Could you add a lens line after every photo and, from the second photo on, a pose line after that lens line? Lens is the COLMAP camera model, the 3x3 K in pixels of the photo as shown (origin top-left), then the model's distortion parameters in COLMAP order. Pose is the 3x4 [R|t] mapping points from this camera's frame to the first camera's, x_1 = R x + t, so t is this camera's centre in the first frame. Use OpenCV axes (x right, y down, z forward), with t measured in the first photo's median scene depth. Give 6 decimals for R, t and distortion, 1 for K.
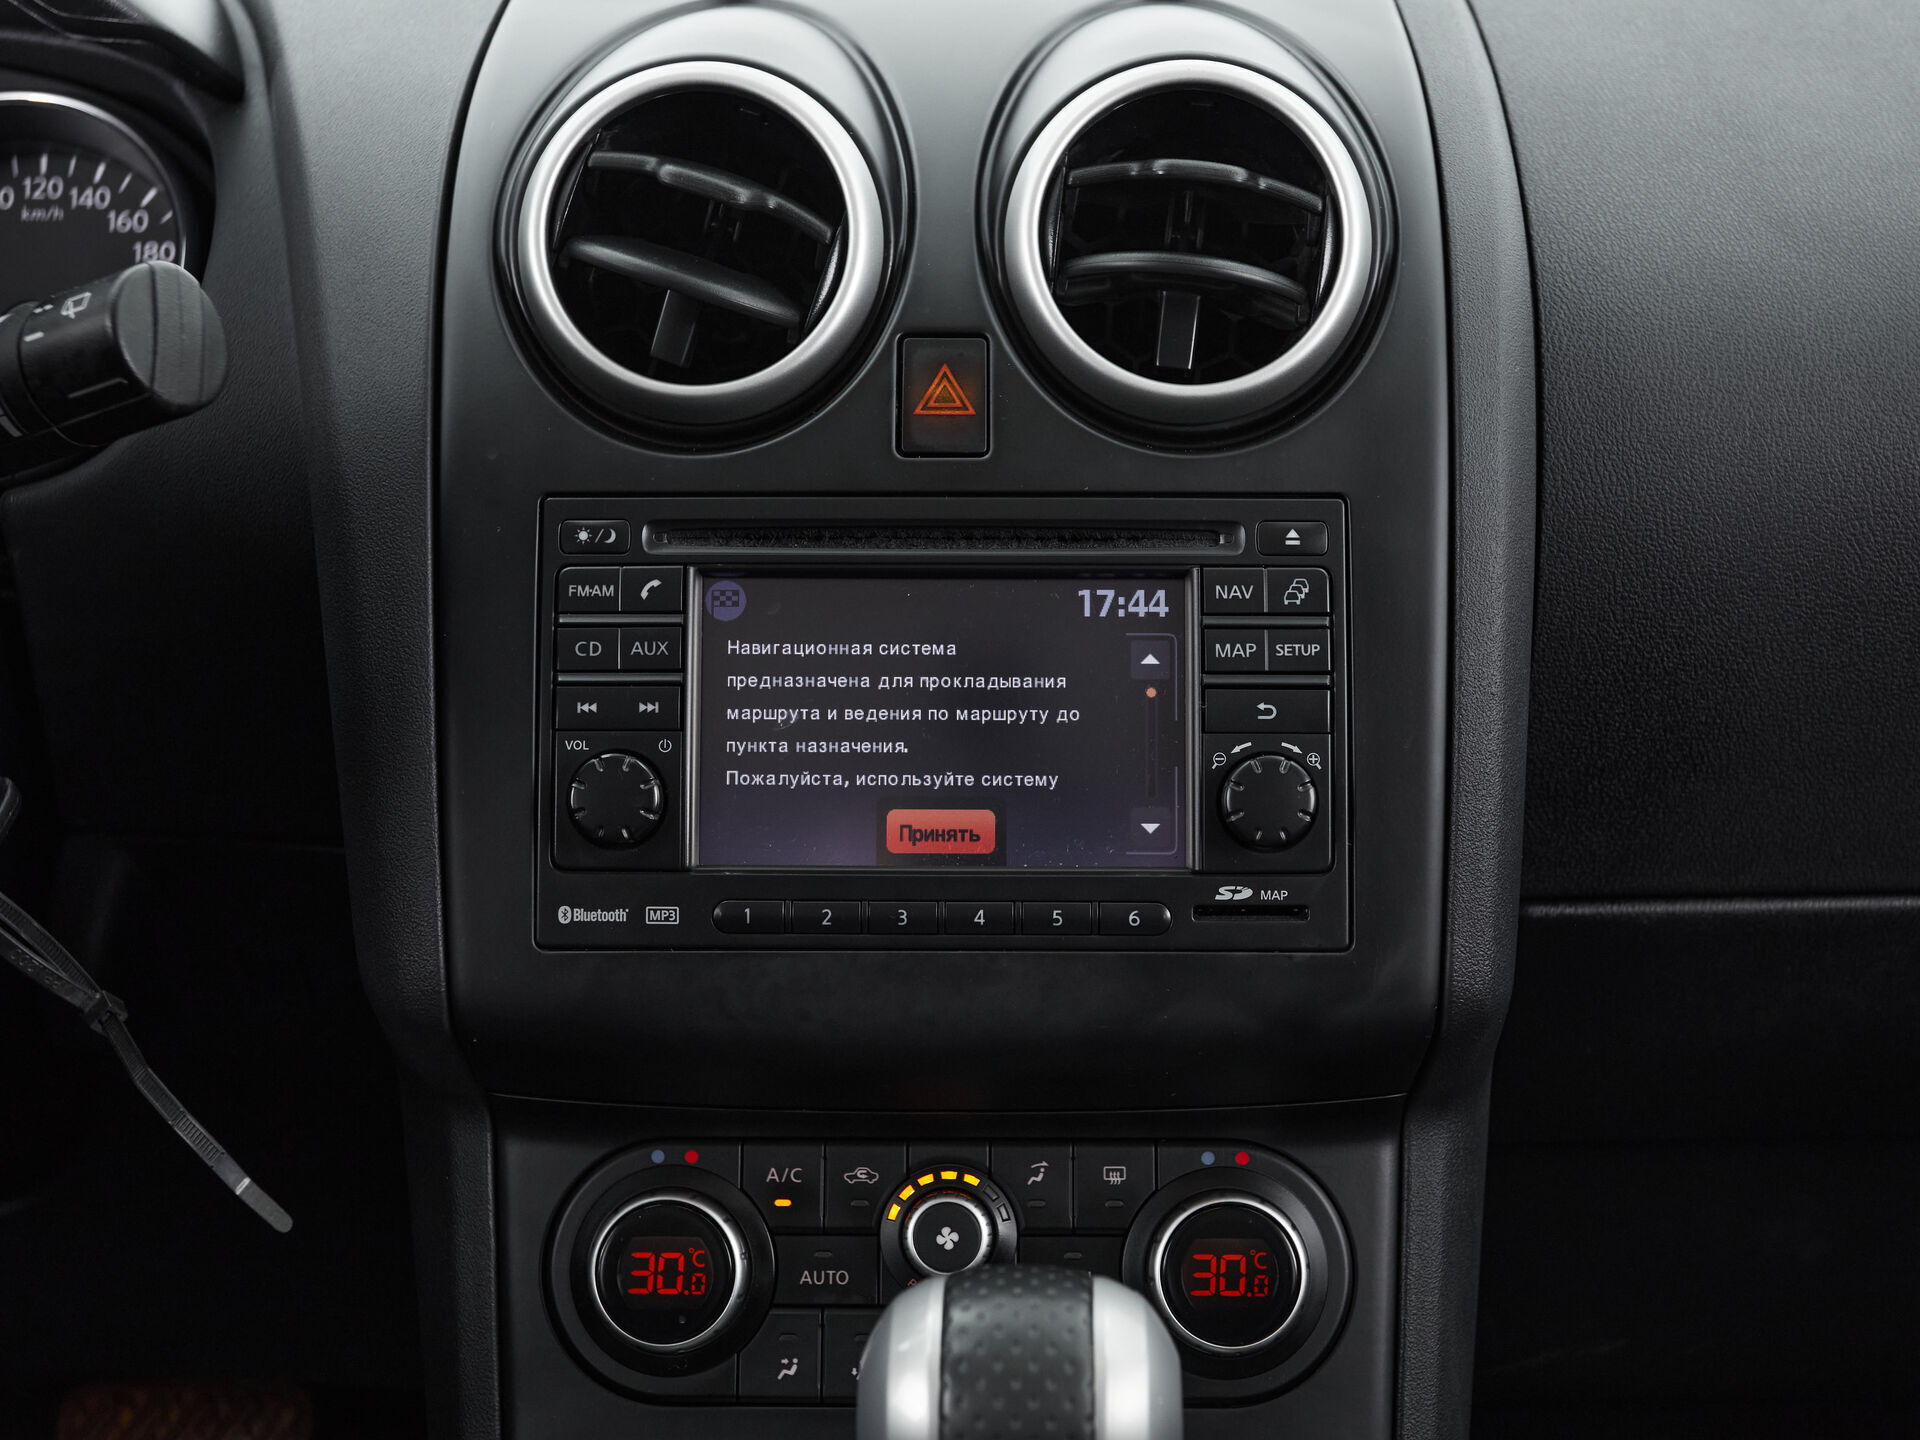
lens RADIAL K [[2465.0, 0, 948.2], [0, 2465.0, 709.2], [0, 0, 1]] dist [0.027522, 0.000000]
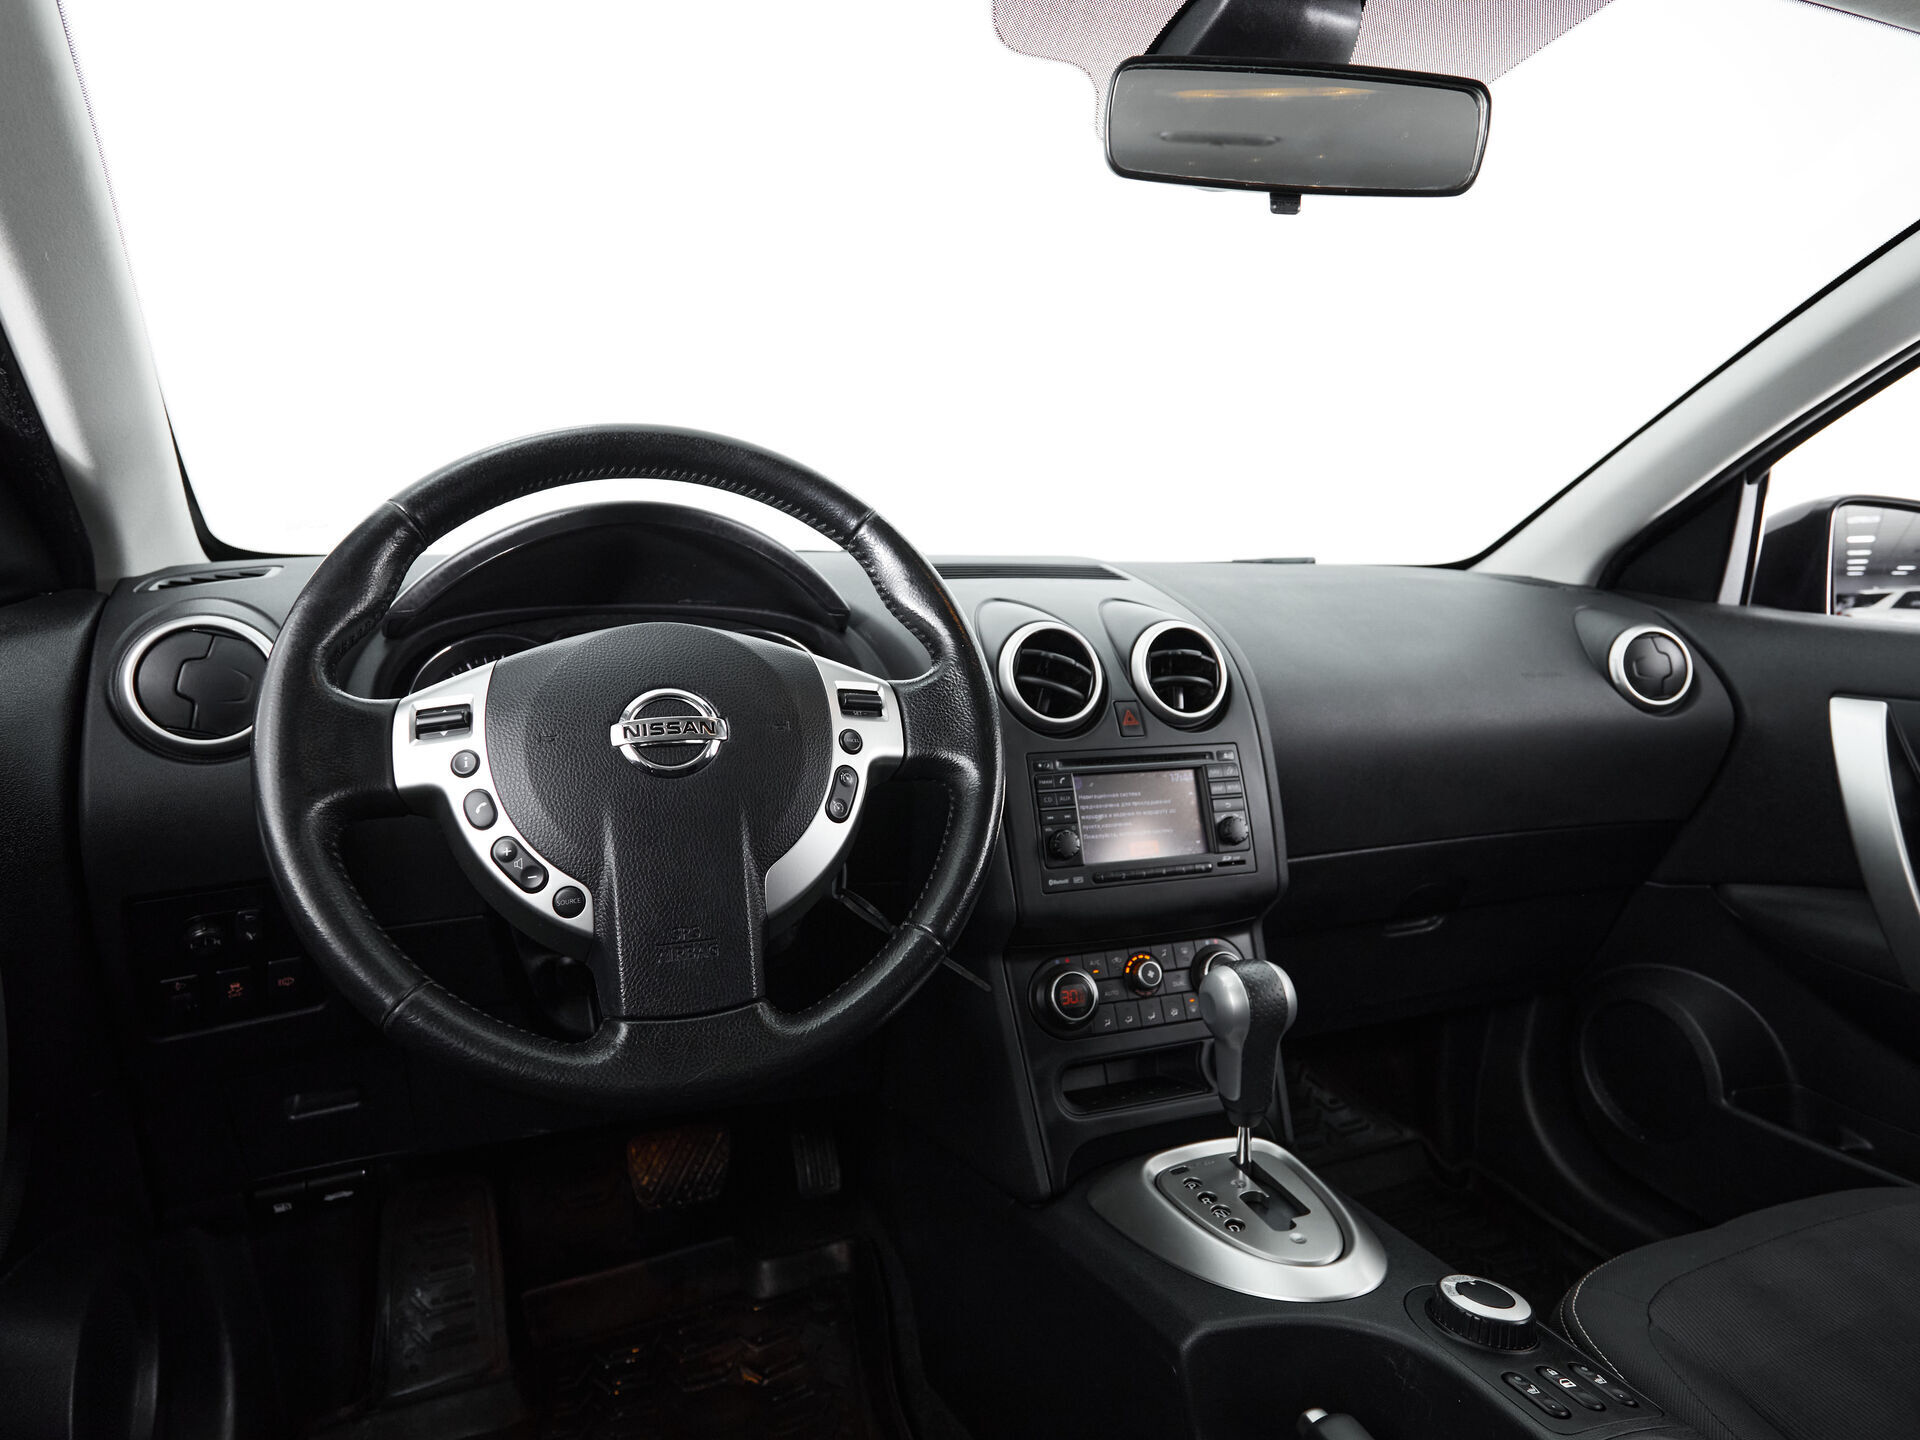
lens RADIAL K [[1074.1, 0, 958.0], [0, 1074.1, 718.8], [0, 0, 1]] dist [-0.004361, -0.000841]
pose [[0.932371, -0.035701, 0.359735, -0.748350], [0.083112, 0.989625, -0.117198, 0.025629], [-0.351819, 0.139171, 0.925665, -0.278300]]
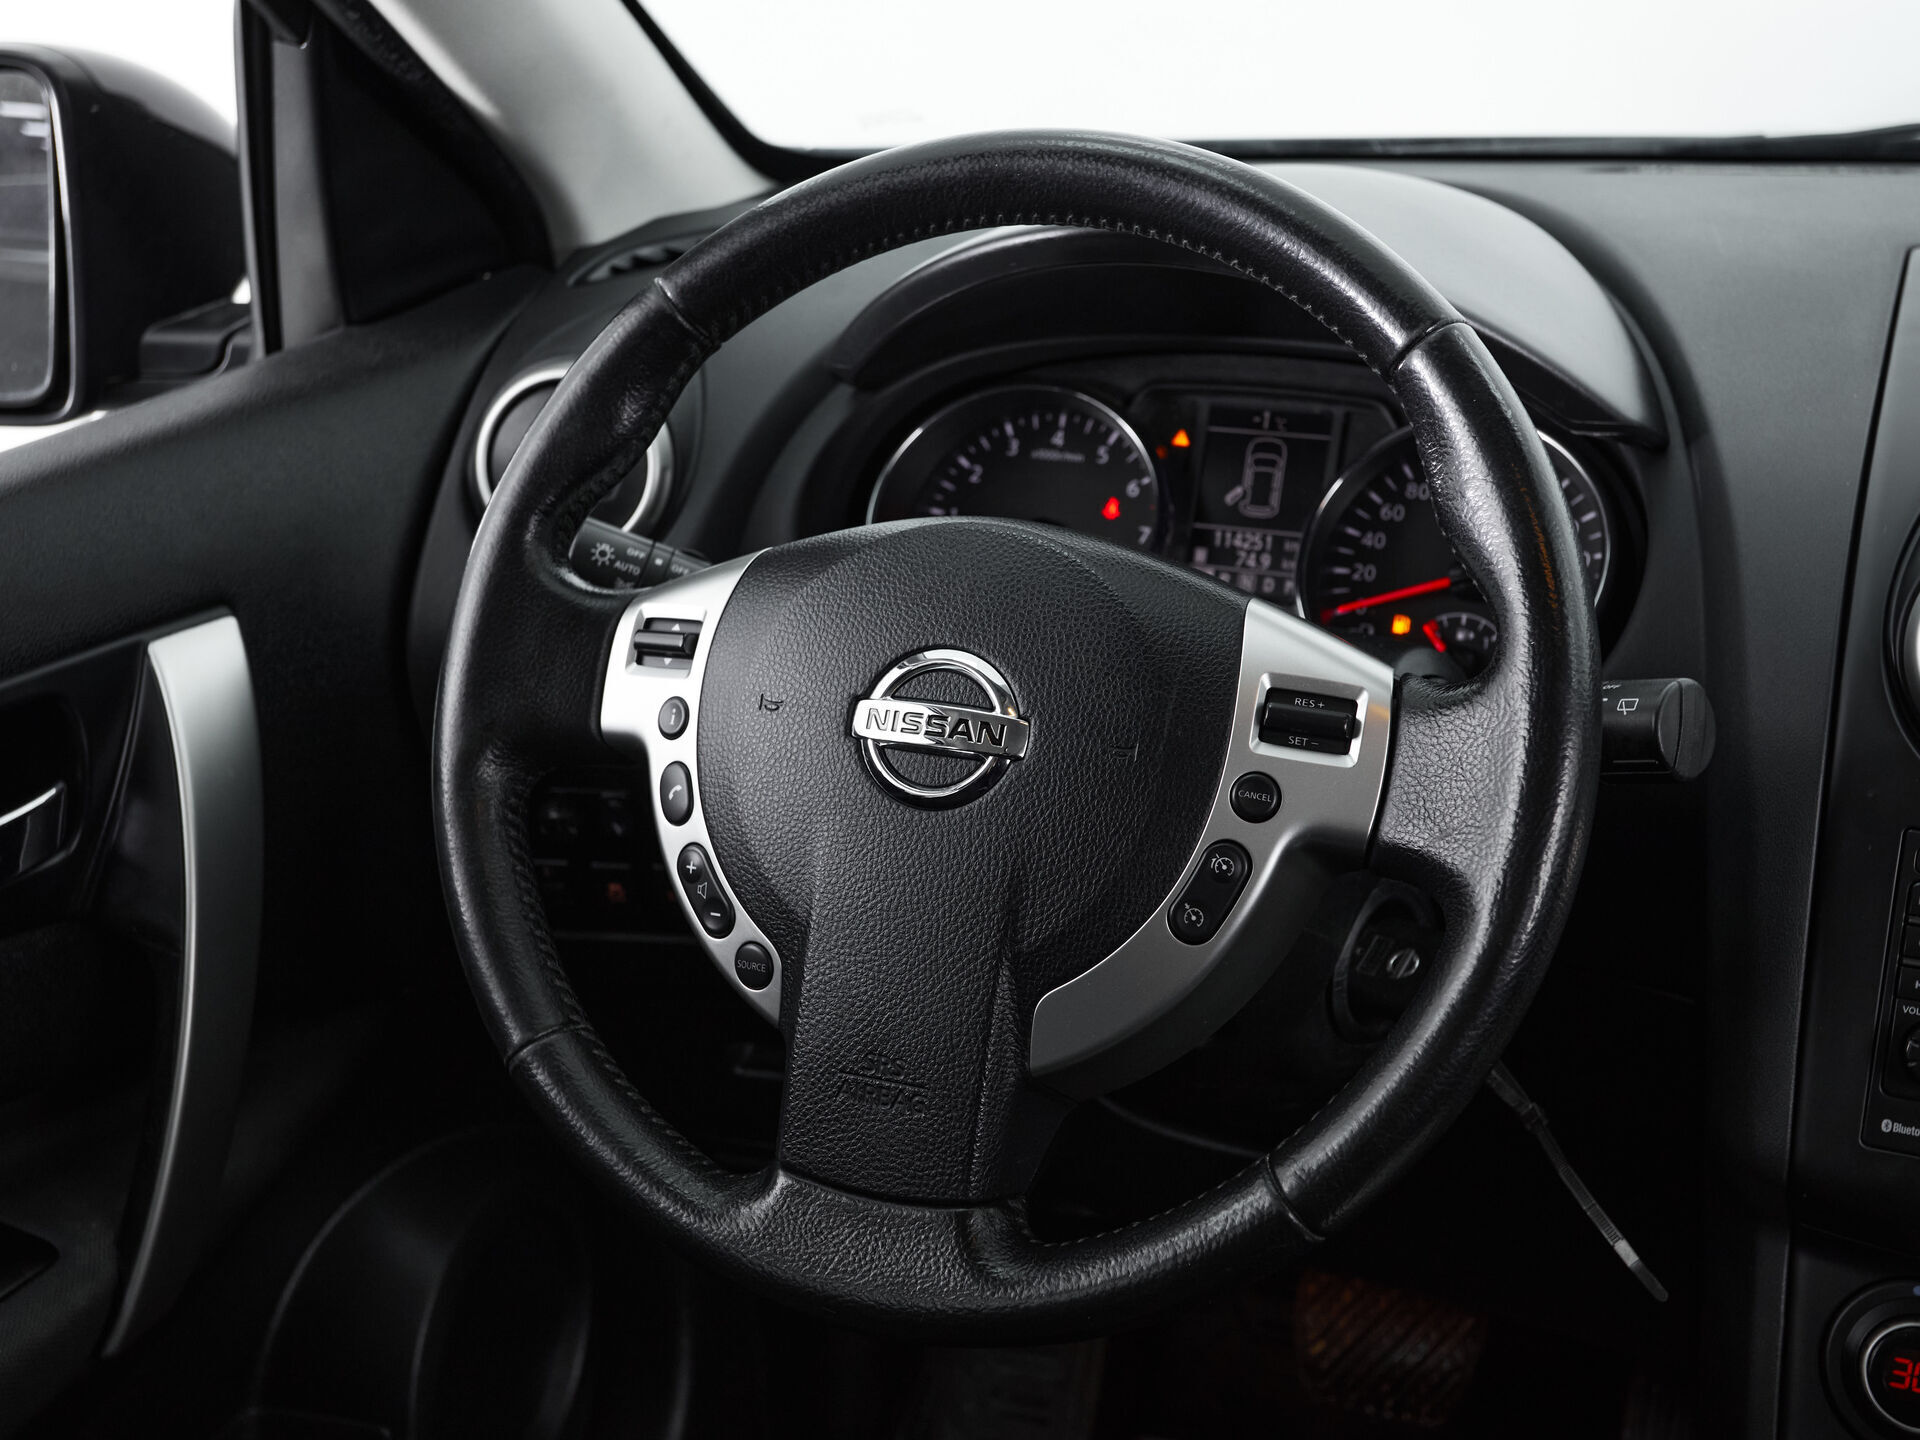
lens RADIAL K [[2427.7, 0, 942.1], [0, 2427.7, 729.7], [0, 0, 1]] dist [0.035746, 0.000000]
pose [[0.921801, 0.129086, -0.365540, -0.168028], [-0.097497, 0.989821, 0.103679, -0.230838], [0.375202, -0.059933, 0.925003, -0.485034]]
